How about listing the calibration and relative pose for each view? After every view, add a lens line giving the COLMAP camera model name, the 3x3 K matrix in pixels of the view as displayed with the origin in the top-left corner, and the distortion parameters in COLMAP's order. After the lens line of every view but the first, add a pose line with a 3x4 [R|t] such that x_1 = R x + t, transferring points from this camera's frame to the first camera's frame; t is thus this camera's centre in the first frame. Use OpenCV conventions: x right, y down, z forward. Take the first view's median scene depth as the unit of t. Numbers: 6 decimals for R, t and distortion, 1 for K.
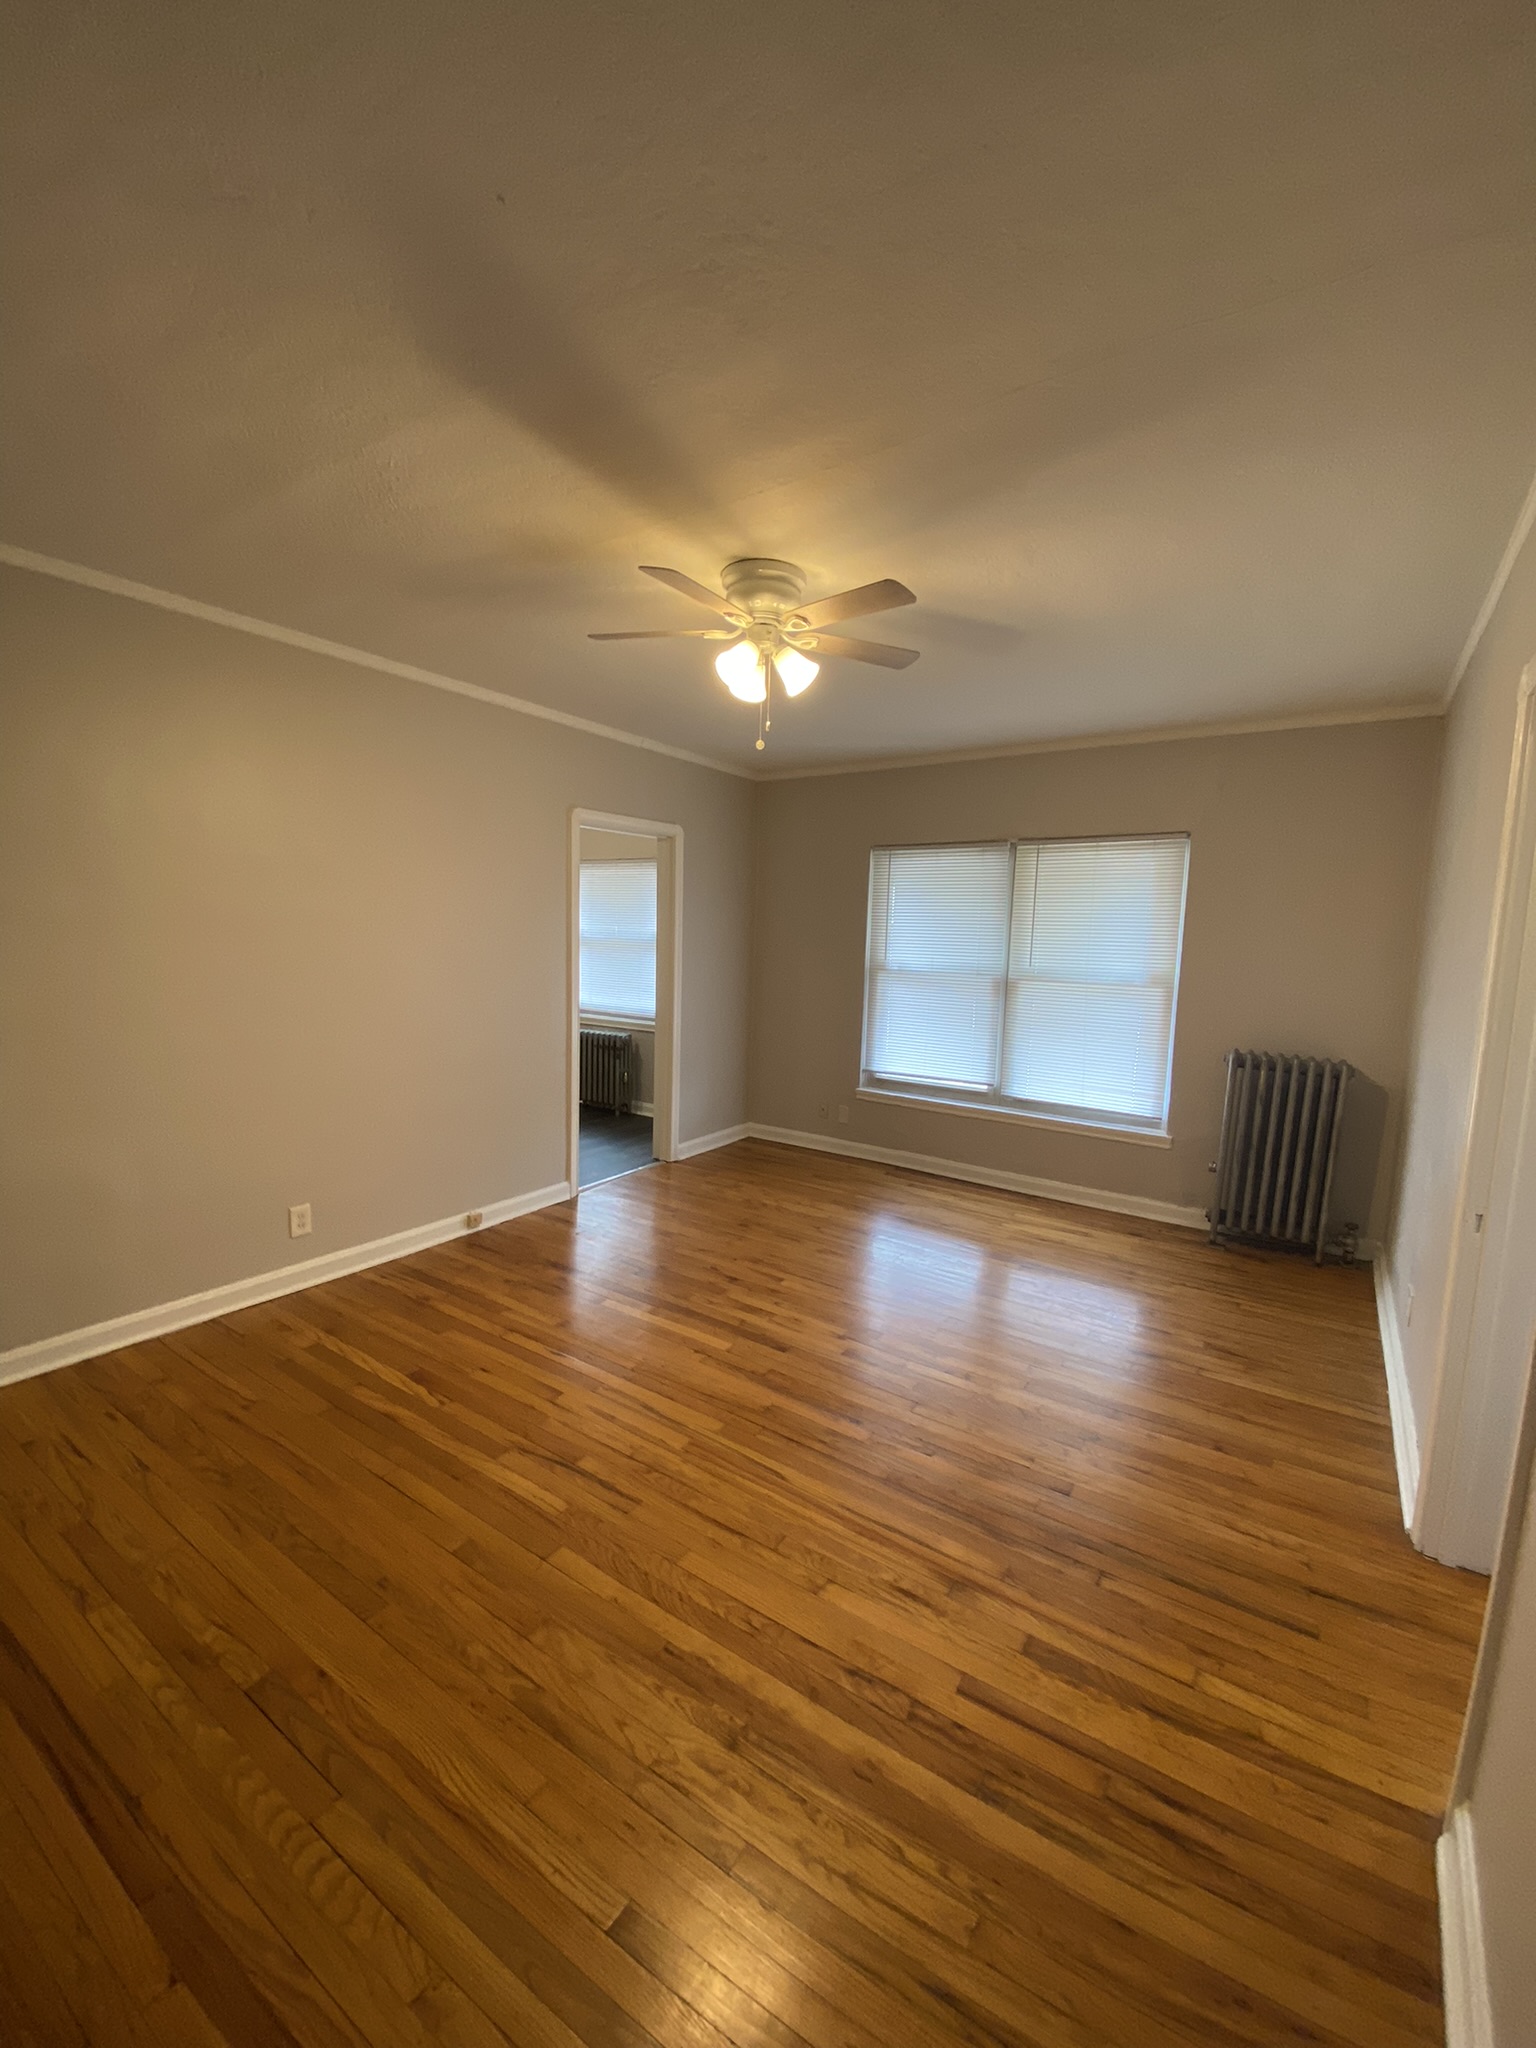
lens RADIAL K [[839.5, 0, 768.0], [0, 839.5, 1024.0], [0, 0, 1]] dist [0.000564, -0.016355]
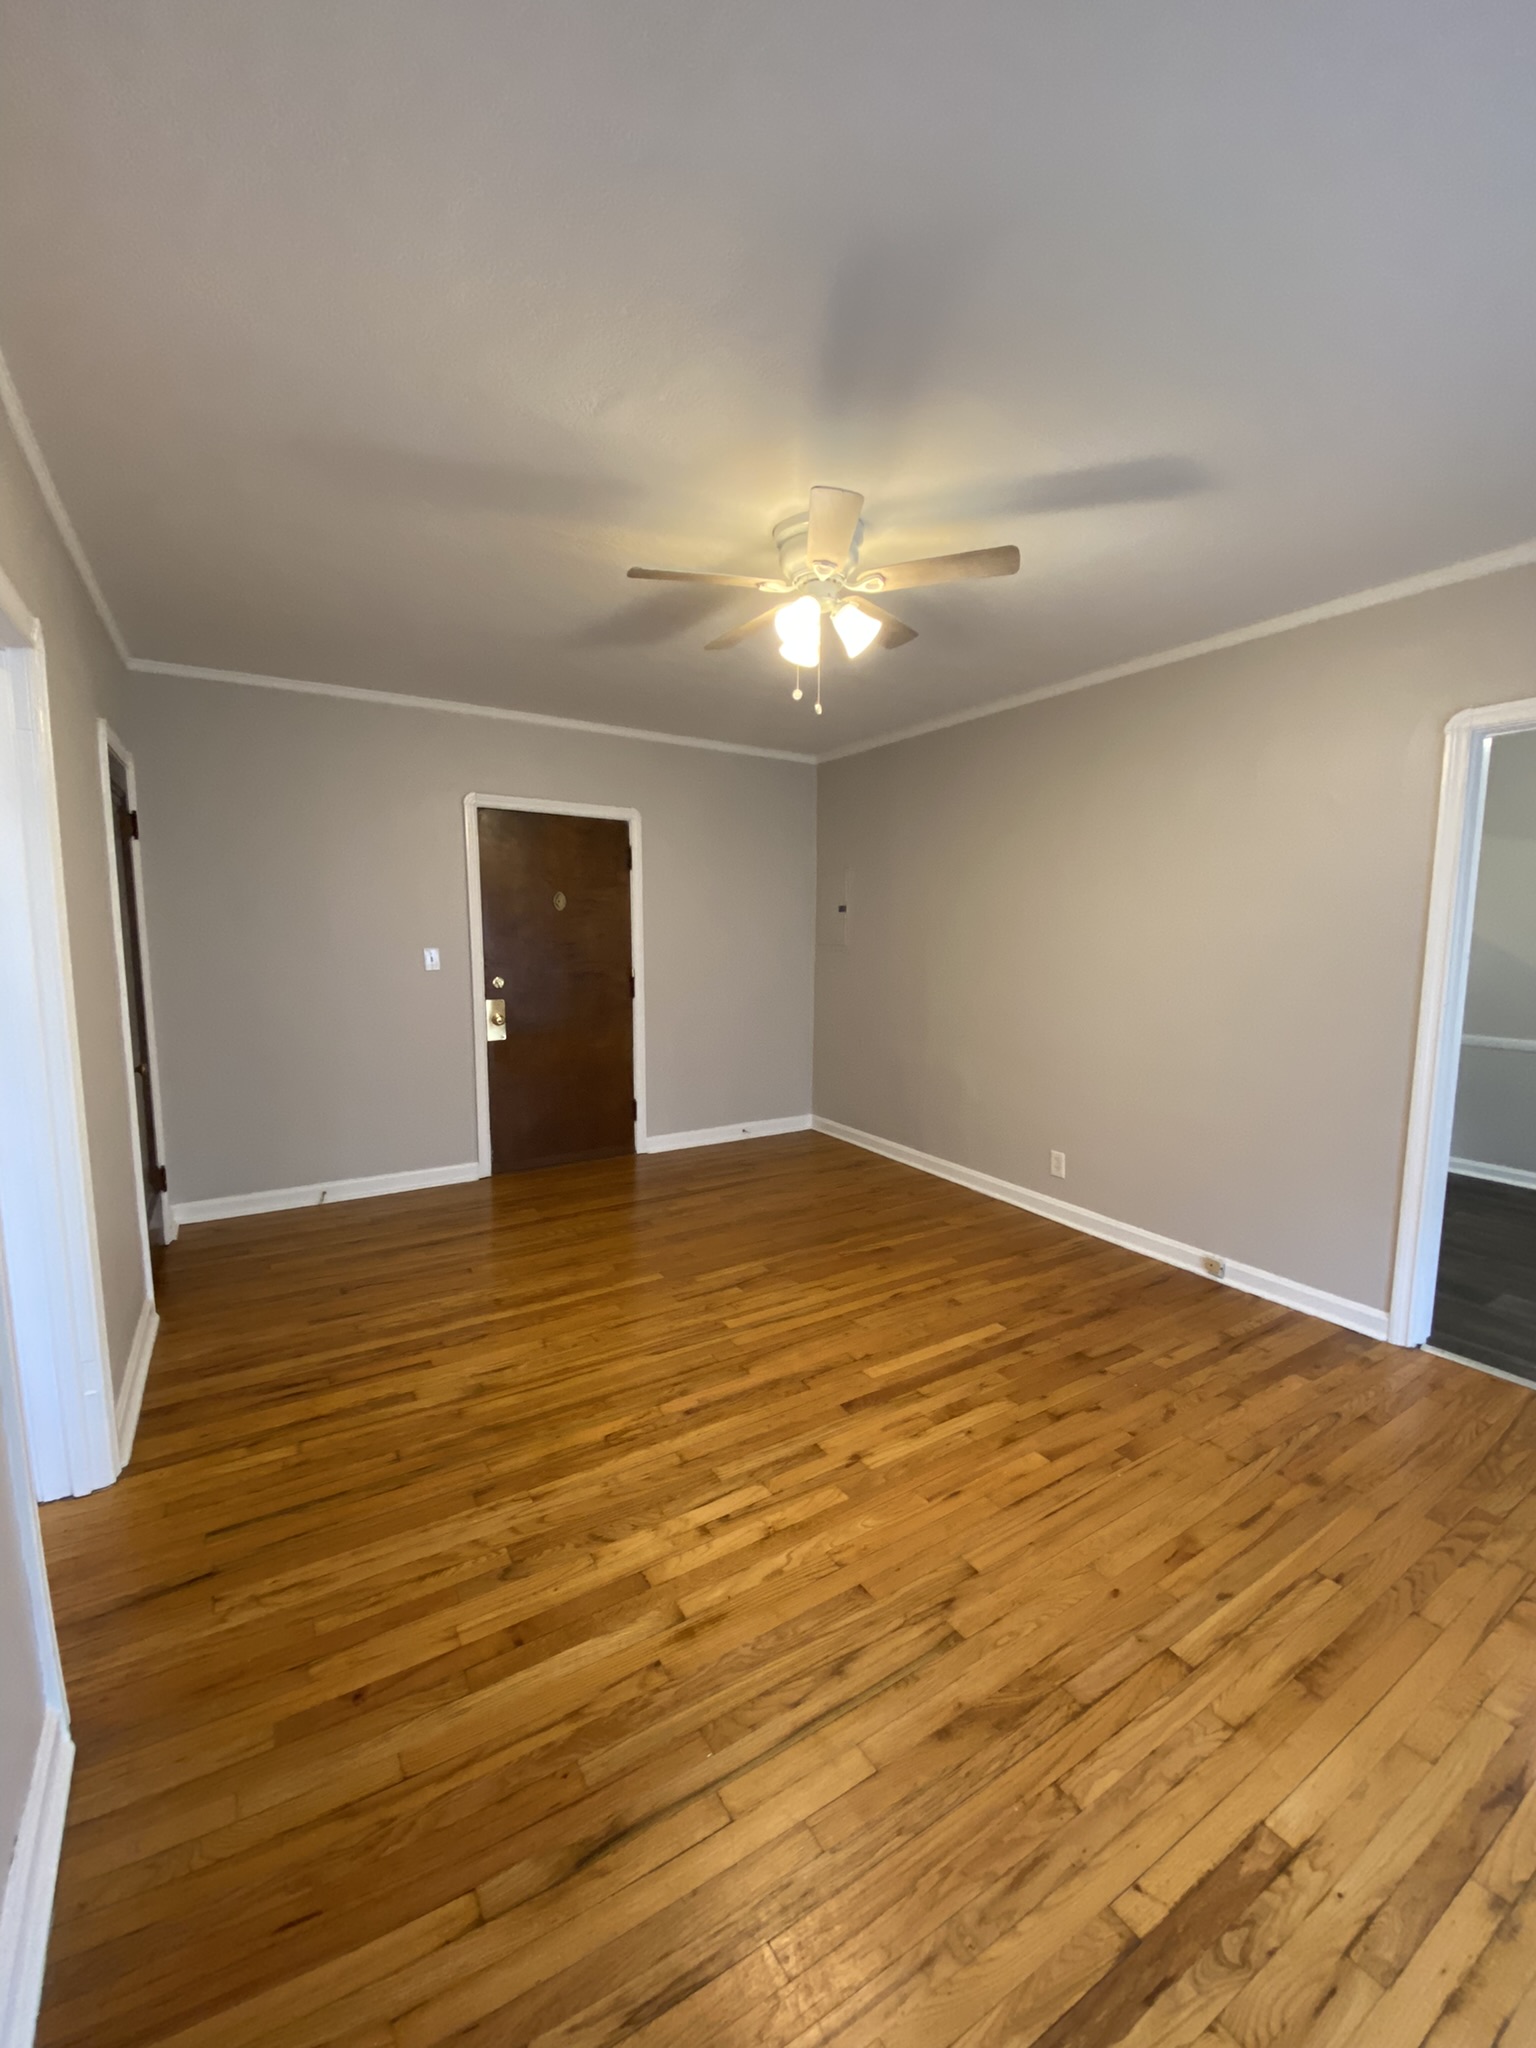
lens RADIAL K [[839.5, 0, 768.0], [0, 839.5, 1024.0], [0, 0, 1]] dist [0.000564, -0.016355]
pose [[-0.422567, 0.081784, -0.902634, 0.940615], [-0.117564, 0.982560, 0.144063, -0.119511], [0.898675, 0.166994, -0.405583, 1.461243]]
